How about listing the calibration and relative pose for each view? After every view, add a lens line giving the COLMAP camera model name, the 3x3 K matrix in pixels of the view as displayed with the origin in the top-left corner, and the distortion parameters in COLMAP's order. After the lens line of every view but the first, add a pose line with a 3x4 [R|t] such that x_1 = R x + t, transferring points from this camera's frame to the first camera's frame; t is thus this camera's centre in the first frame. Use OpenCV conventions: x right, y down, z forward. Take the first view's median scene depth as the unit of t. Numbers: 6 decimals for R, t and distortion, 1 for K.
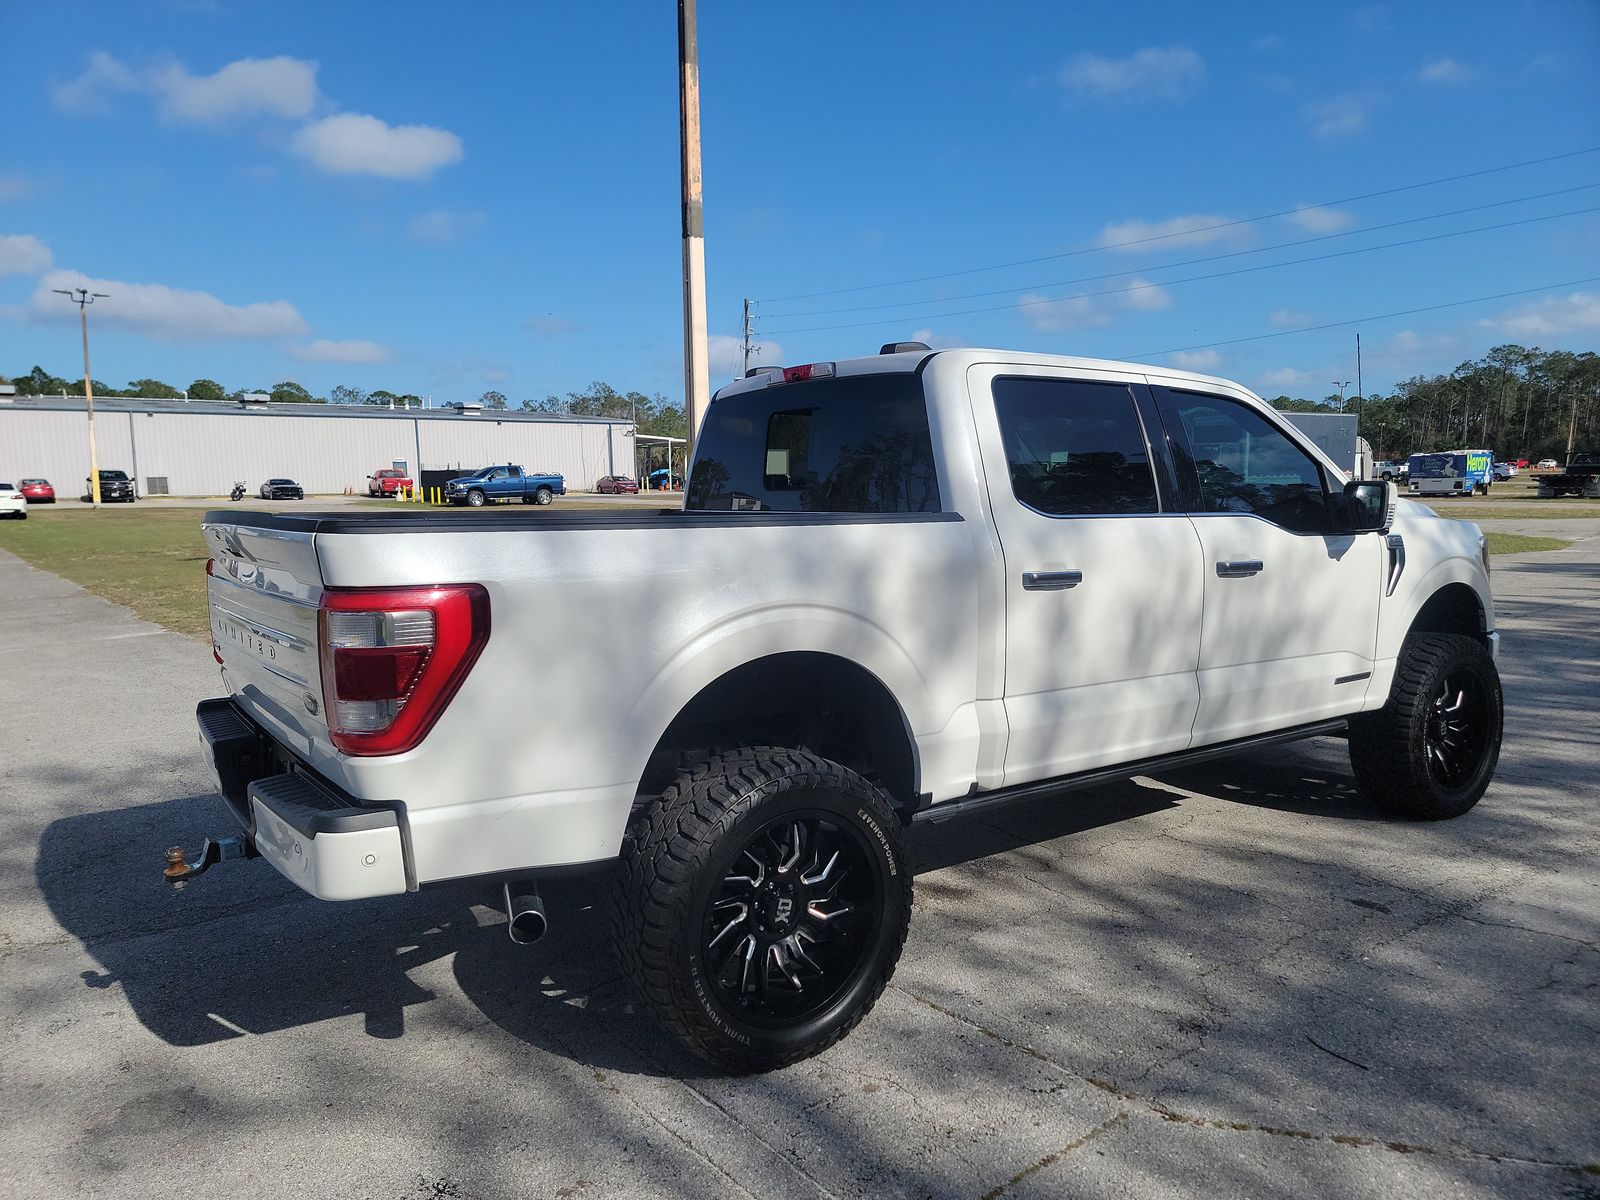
lens RADIAL K [[1144.1, 0, 775.2], [0, 1144.1, 600.9], [0, 0, 1]] dist [0.016045, 0.000133]
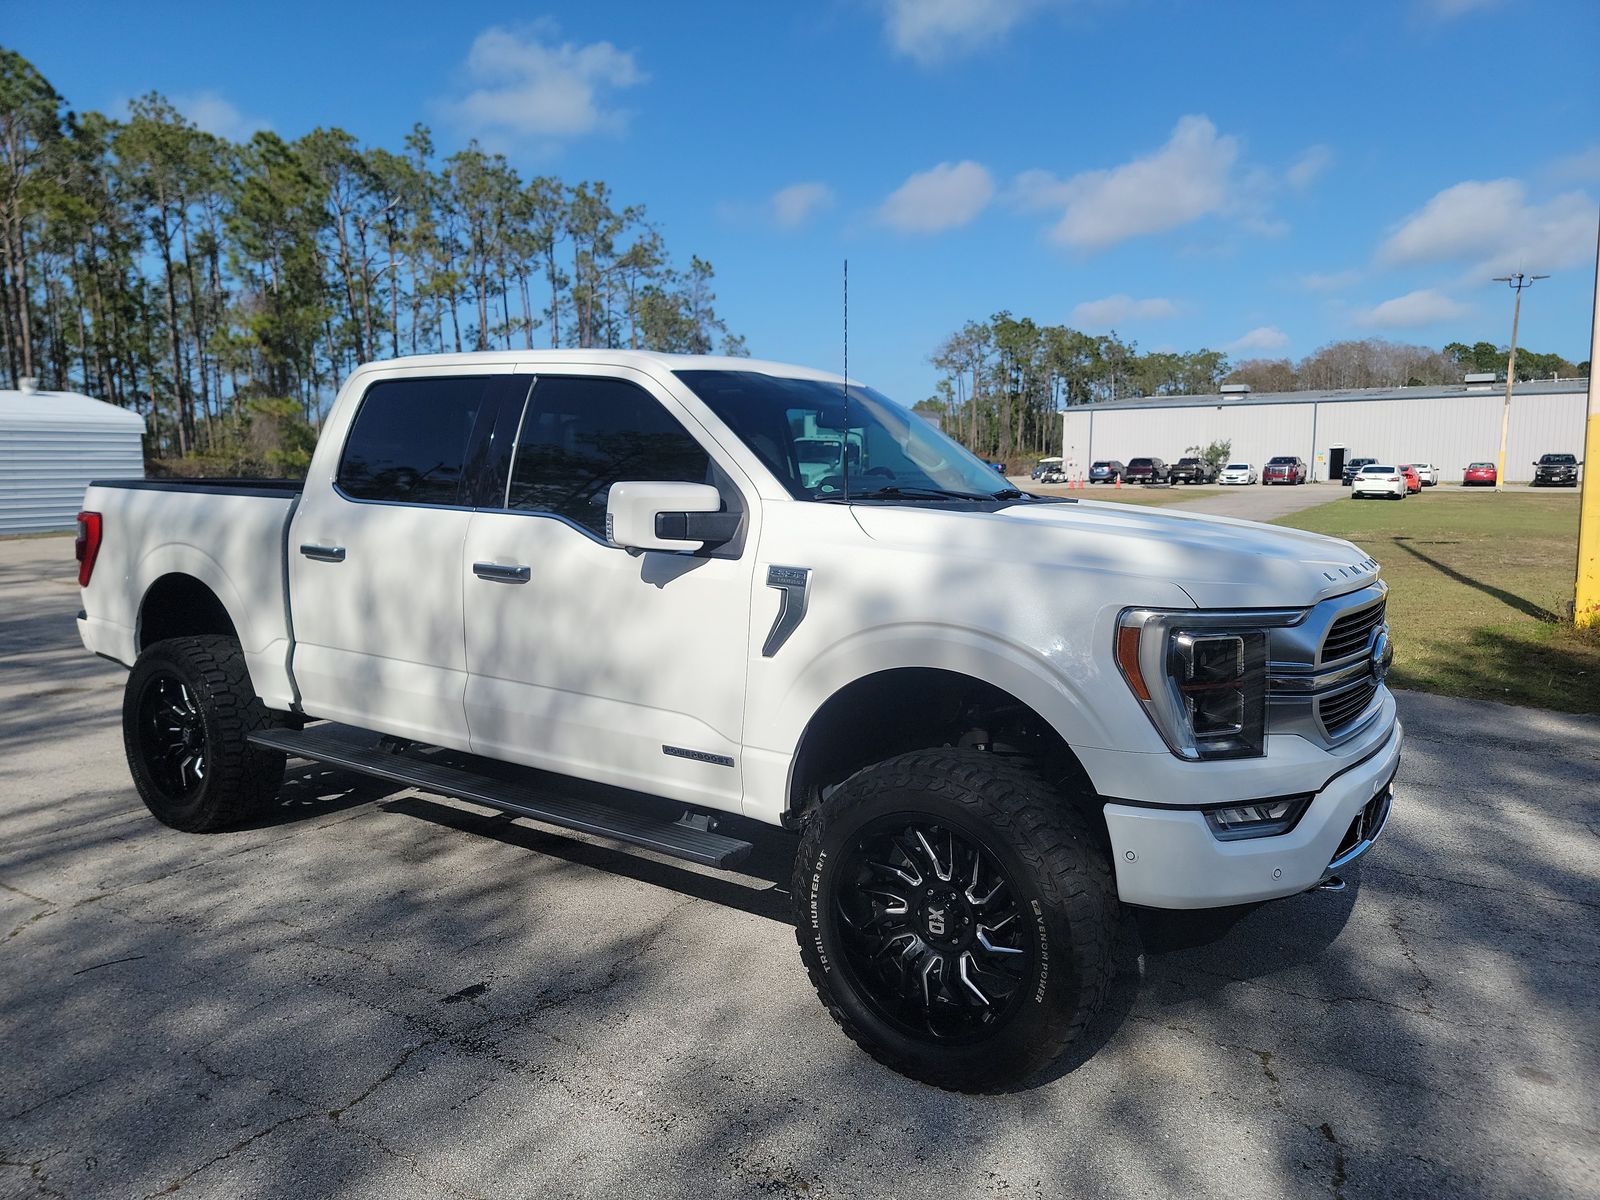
lens RADIAL K [[1145.6, 0, 828.6], [0, 1145.6, 557.0], [0, 0, 1]] dist [0.021311, 0.002228]
pose [[0.351944, 0.082420, -0.932385, 1.309169], [-0.104118, 0.993381, 0.048511, -0.108990], [0.930212, 0.080005, 0.358196, 0.892383]]
